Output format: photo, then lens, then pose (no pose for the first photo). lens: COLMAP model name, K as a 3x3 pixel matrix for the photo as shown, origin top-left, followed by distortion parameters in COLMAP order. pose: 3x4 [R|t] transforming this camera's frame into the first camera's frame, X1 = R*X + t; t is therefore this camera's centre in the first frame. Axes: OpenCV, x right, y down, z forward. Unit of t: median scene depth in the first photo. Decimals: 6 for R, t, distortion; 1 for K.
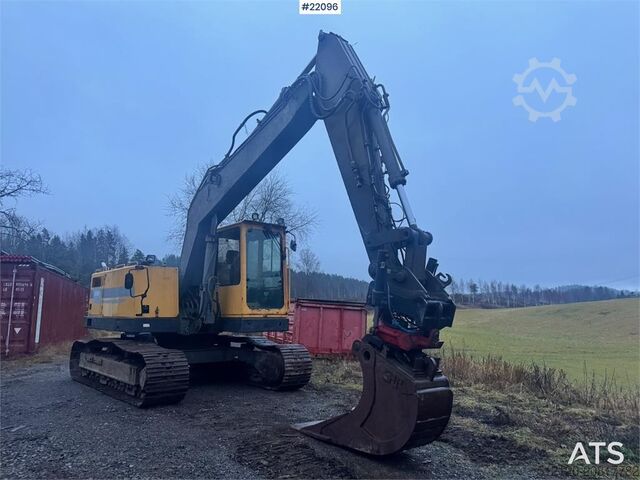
lens RADIAL K [[451.8, 0, 322.4], [0, 451.8, 240.0], [0, 0, 1]] dist [0.076419, -0.097976]
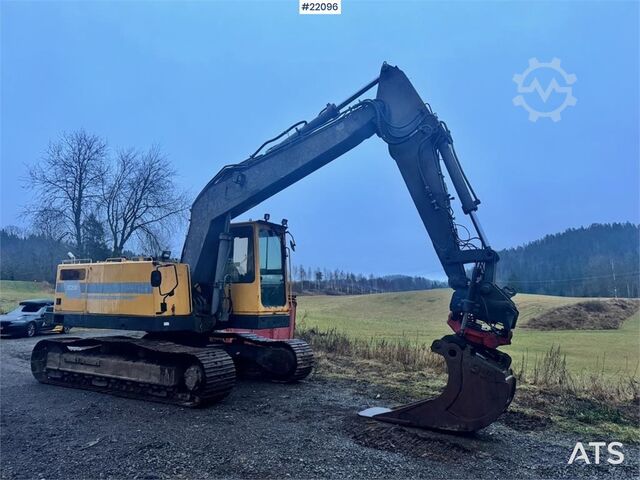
lens RADIAL K [[451.8, 0, 319.9], [0, 451.8, 241.8], [0, 0, 1]] dist [0.076419, -0.097976]
pose [[0.943600, 0.048859, 0.327463, -0.376349], [-0.060604, 0.997830, 0.025750, -0.029630], [-0.325494, -0.044143, 0.944513, -0.013836]]
